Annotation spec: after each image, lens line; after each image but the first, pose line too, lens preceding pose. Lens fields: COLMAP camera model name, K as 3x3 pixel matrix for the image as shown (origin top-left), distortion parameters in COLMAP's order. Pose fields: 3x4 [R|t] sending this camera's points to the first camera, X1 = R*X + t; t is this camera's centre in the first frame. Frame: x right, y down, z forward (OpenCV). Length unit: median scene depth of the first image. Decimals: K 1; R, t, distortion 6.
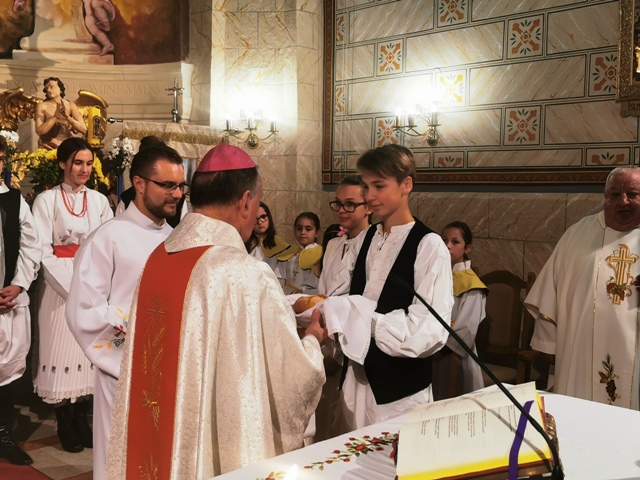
lens RADIAL K [[746.9, 0, 324.2], [0, 746.9, 224.2], [0, 0, 1]] dist [0.055492, 0.000000]
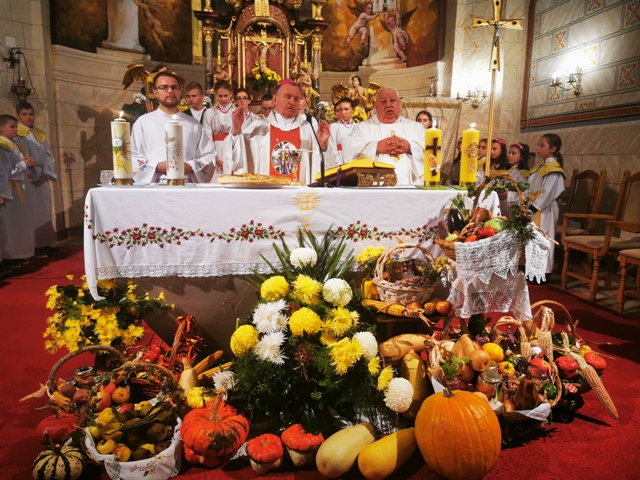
lens RADIAL K [[491.6, 0, 316.6], [0, 491.6, 235.9], [0, 0, 1]] dist [0.041056, -0.052639]
pose [[0.801702, 0.086266, -0.591466, 0.352037], [-0.029808, 0.994069, 0.104584, 0.091350], [0.596981, -0.066215, 0.799518, -0.148927]]
